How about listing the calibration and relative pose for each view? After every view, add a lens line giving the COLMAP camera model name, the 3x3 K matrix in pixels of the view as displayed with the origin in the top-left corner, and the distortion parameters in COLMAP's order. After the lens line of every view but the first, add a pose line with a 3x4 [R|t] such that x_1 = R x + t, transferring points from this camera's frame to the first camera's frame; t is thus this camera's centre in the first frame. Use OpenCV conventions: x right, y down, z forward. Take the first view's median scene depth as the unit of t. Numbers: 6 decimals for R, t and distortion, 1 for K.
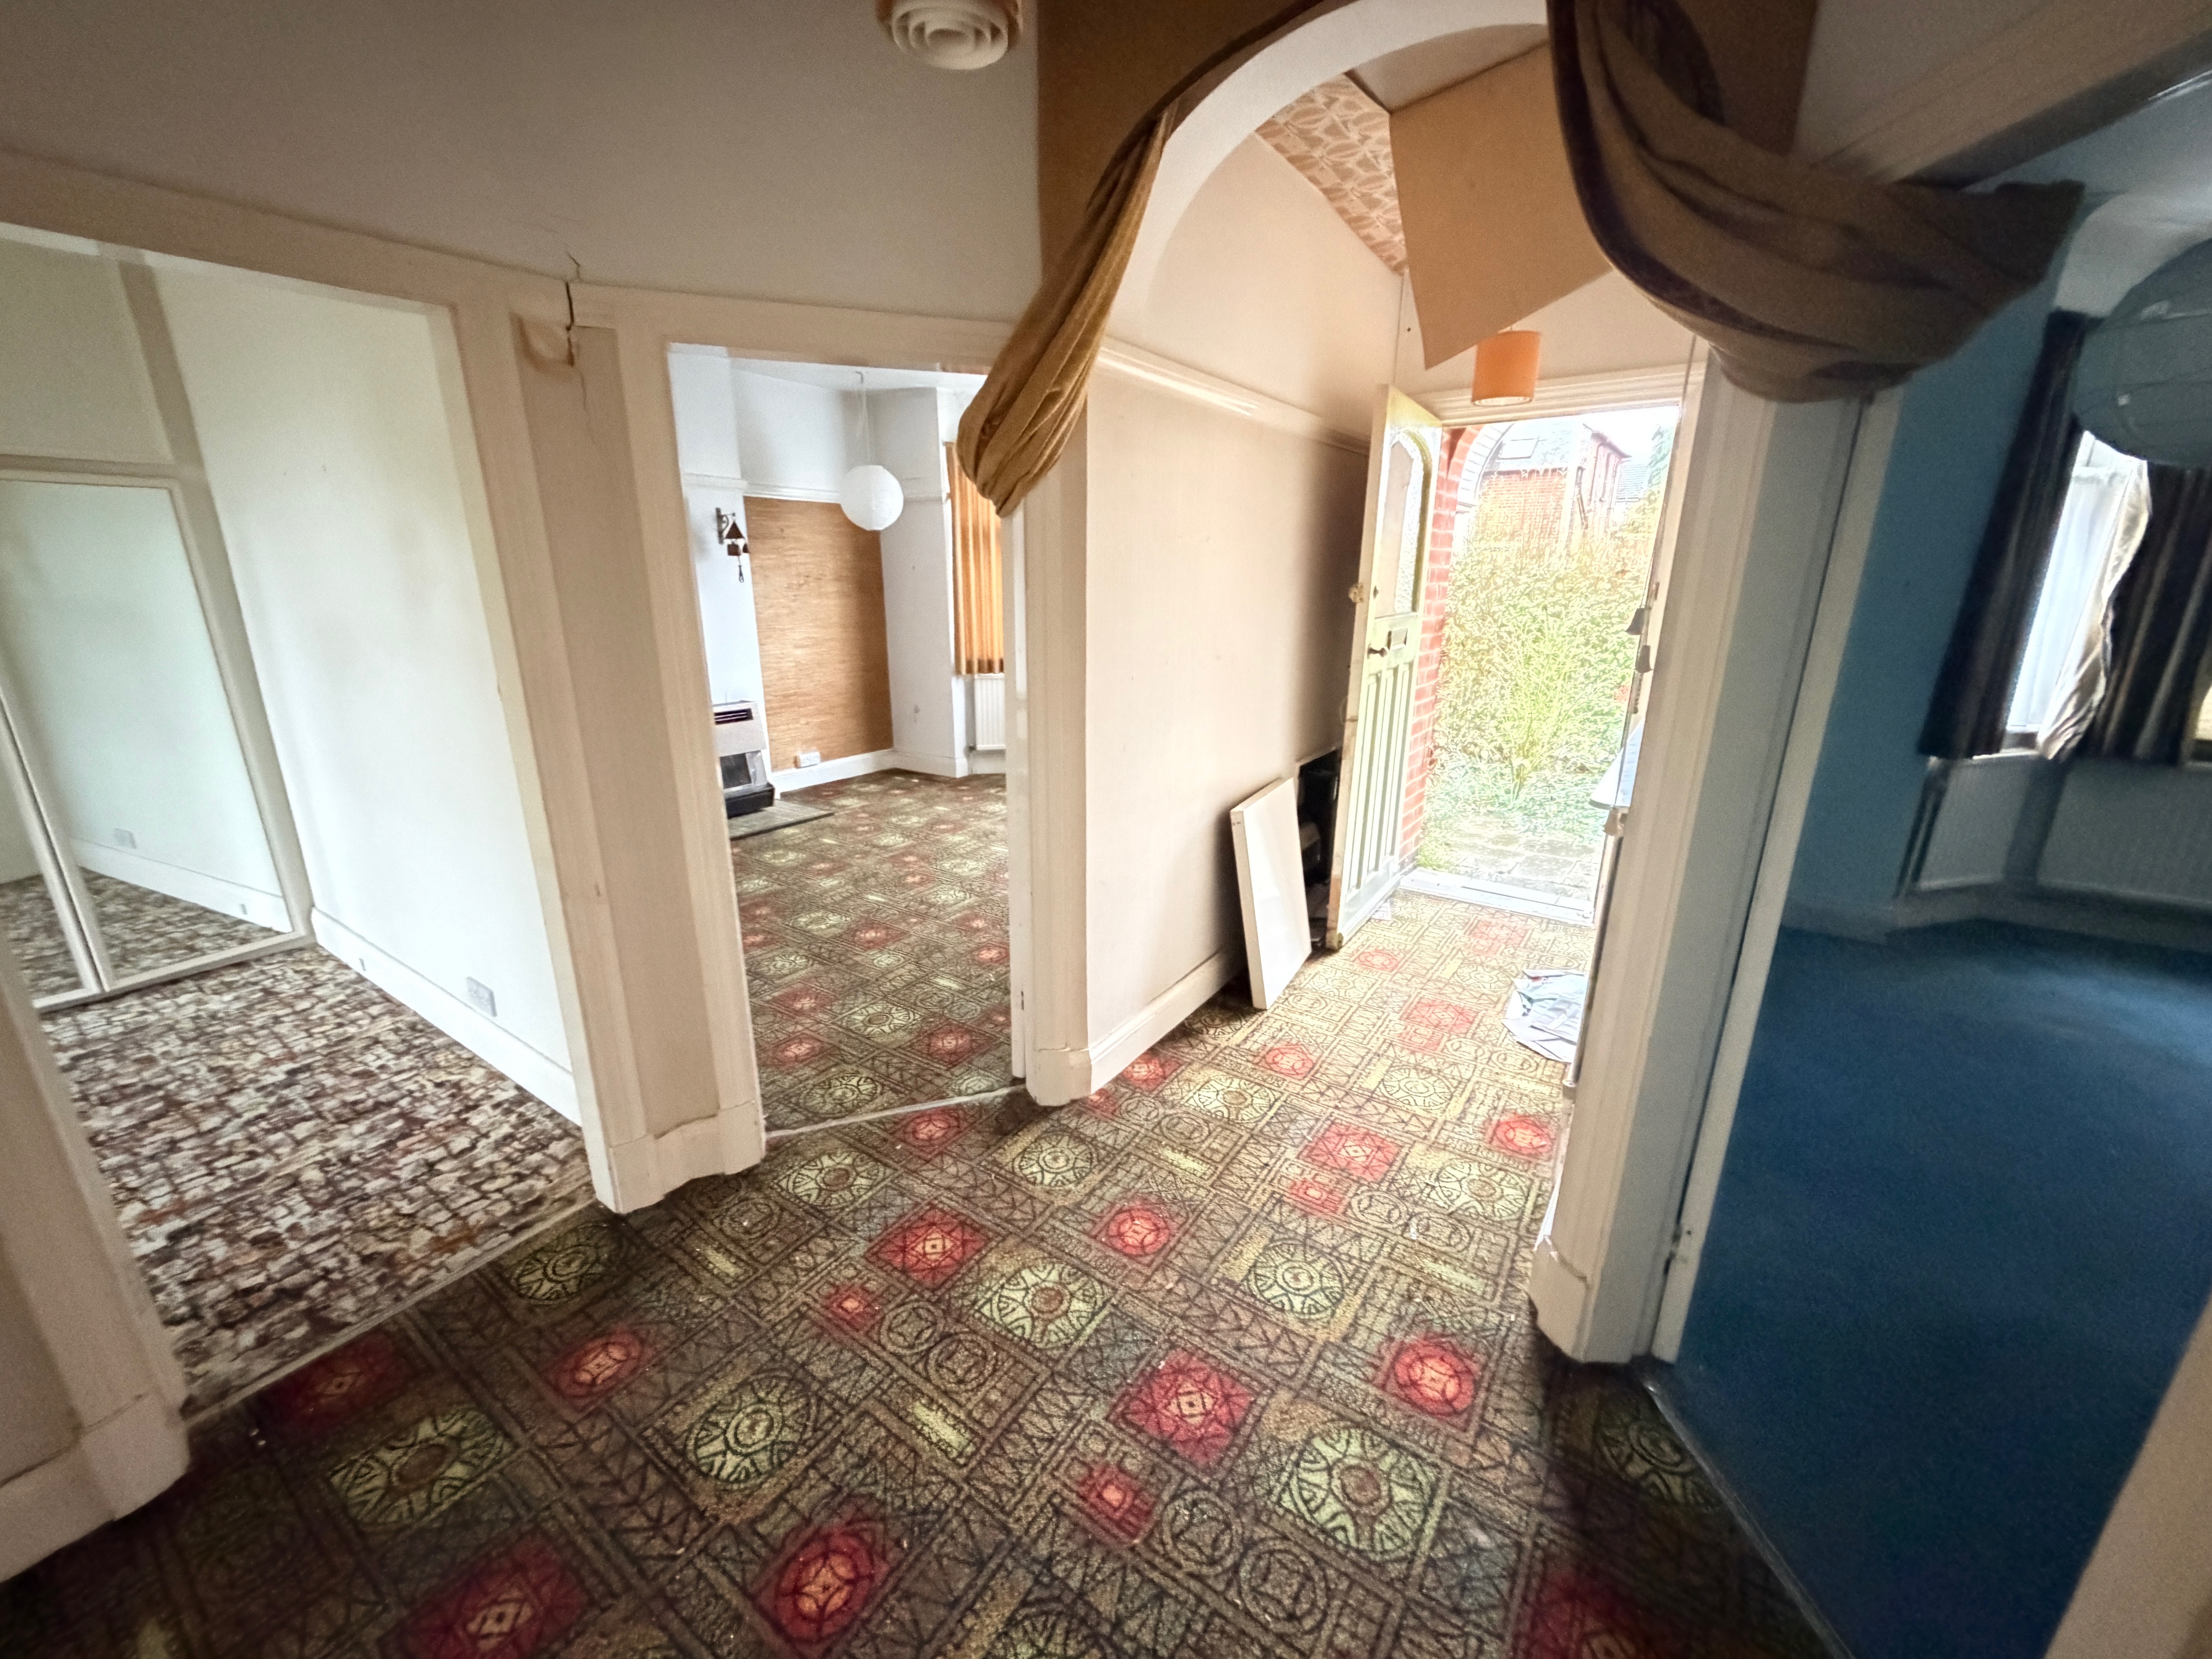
lens RADIAL K [[879.6, 0, 1094.8], [0, 879.6, 837.9], [0, 0, 1]] dist [-0.003404, 0.000453]
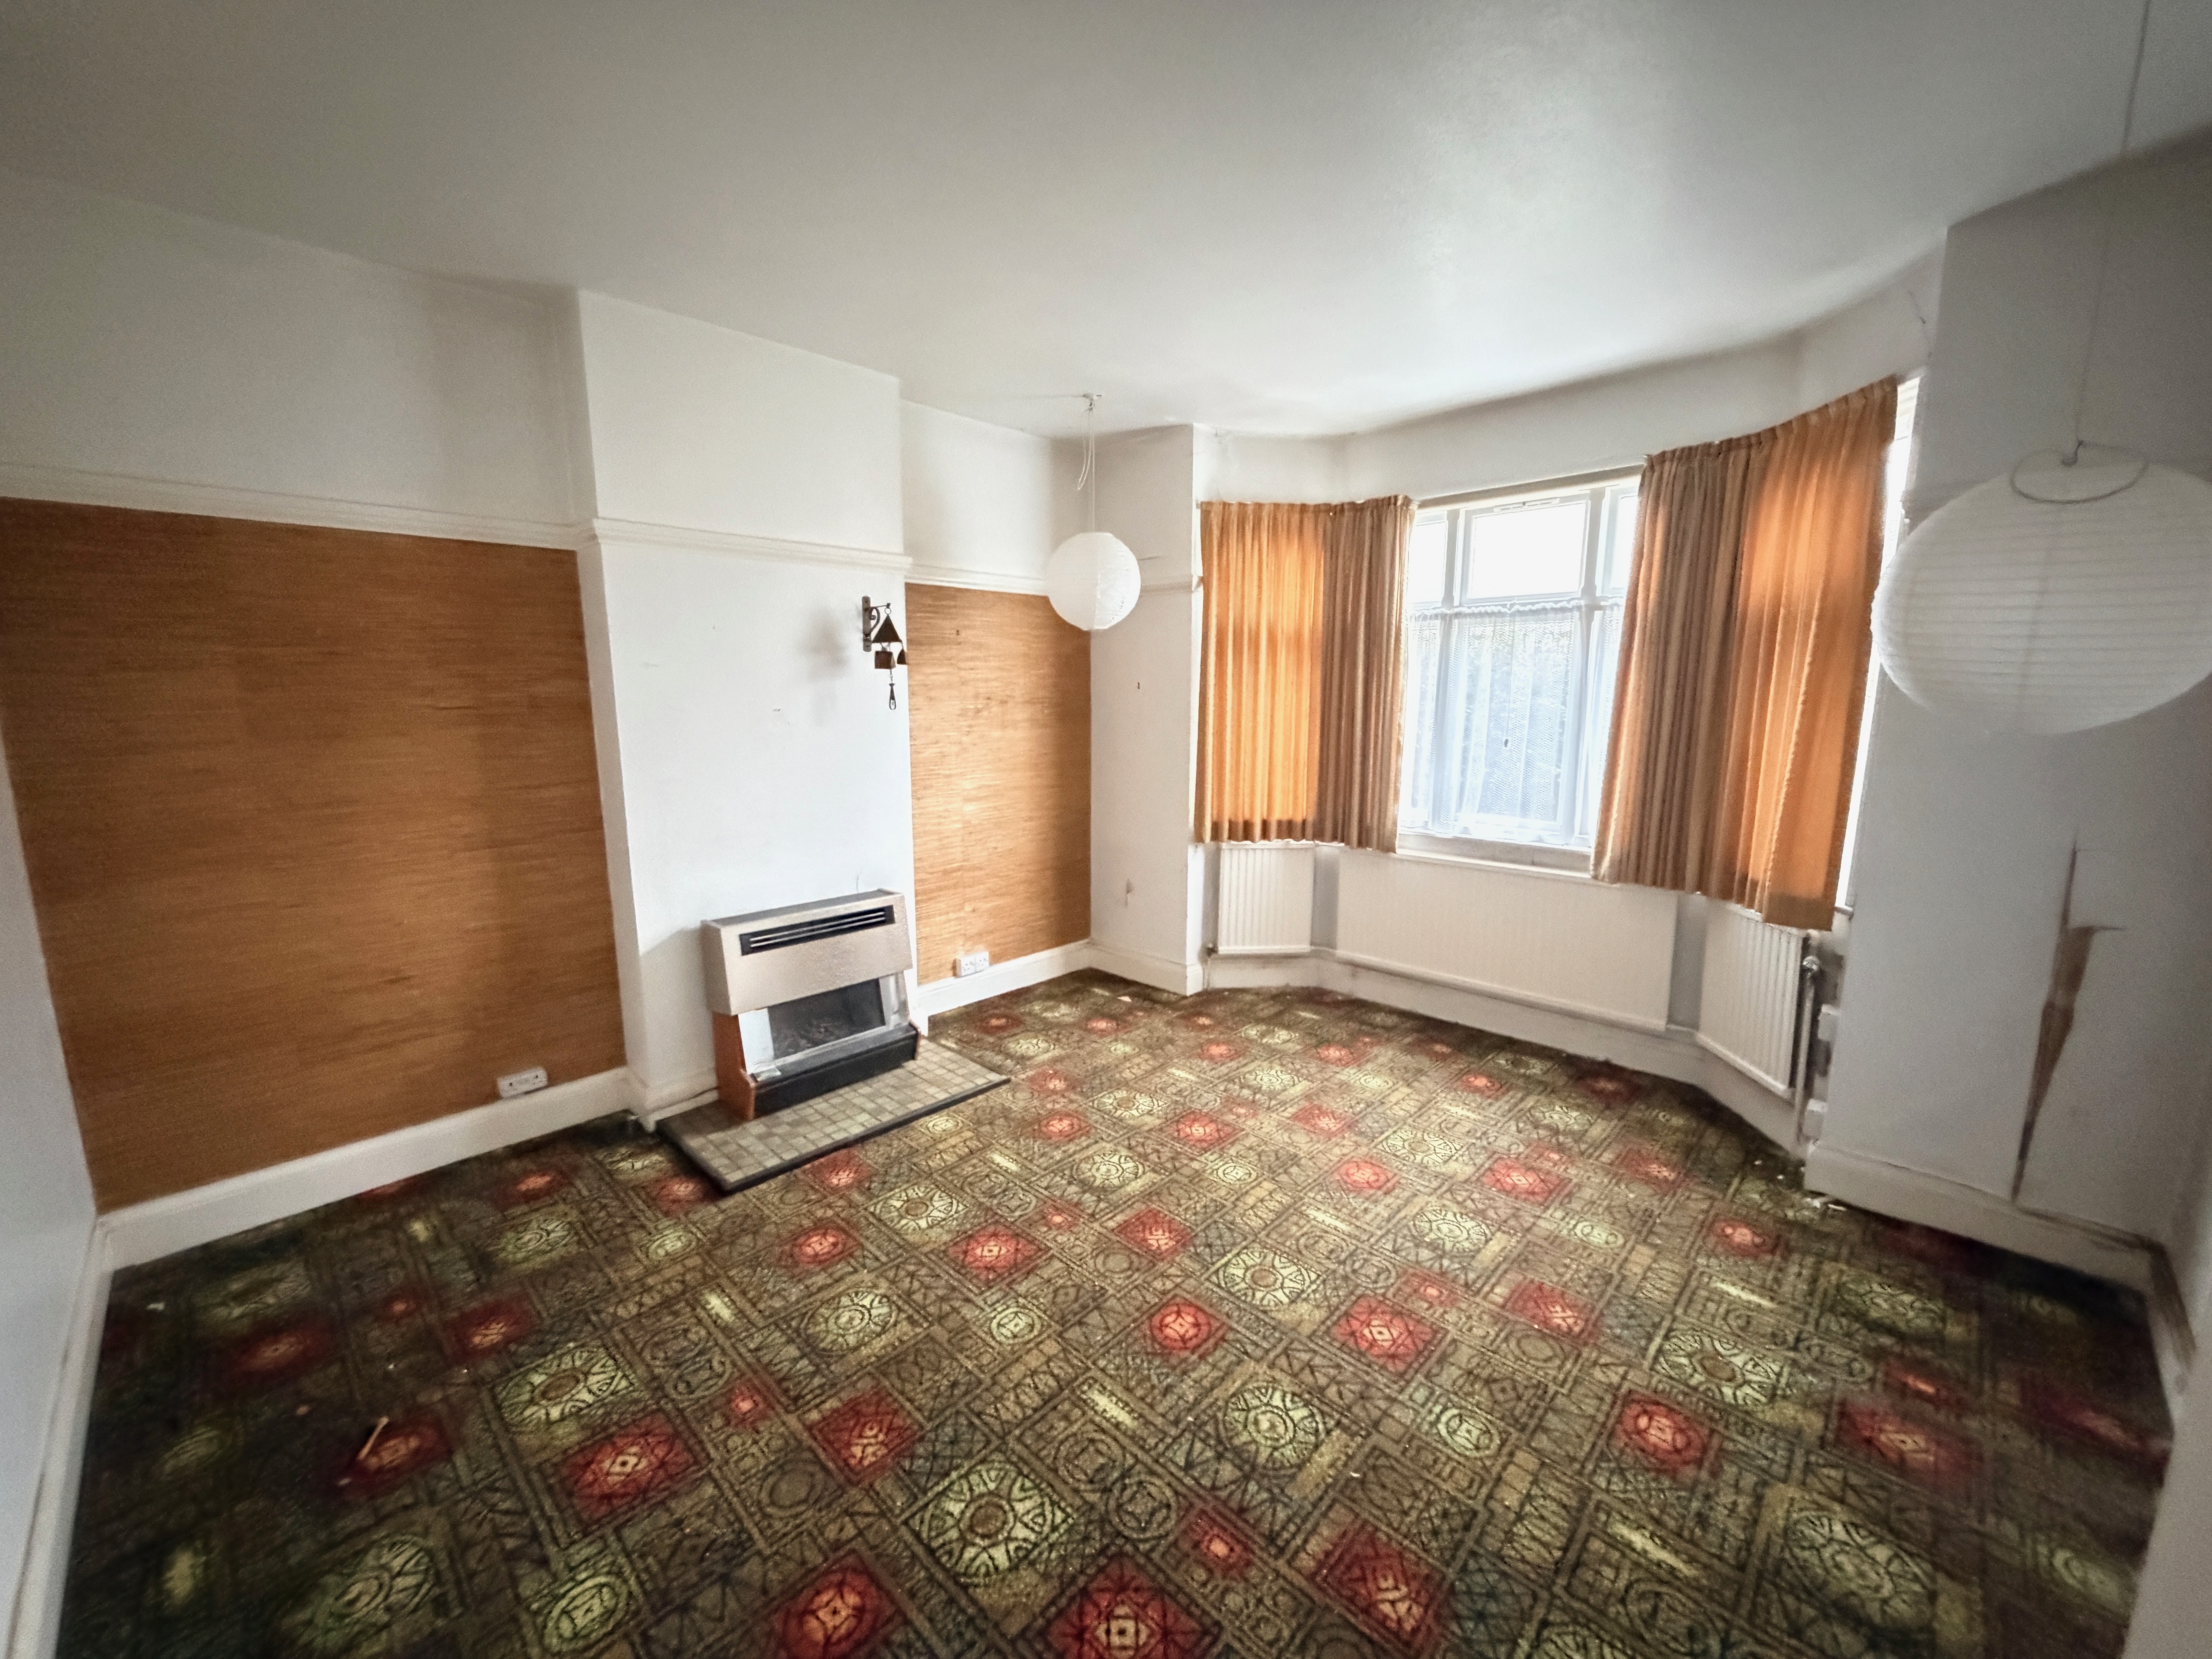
lens RADIAL K [[879.6, 0, 1094.7], [0, 879.6, 835.9], [0, 0, 1]] dist [-0.003404, 0.000453]
pose [[0.986358, 0.027831, -0.162244, -0.145428], [-0.047544, 0.991766, -0.118914, -0.125703], [0.157599, 0.125005, 0.979559, 0.394440]]
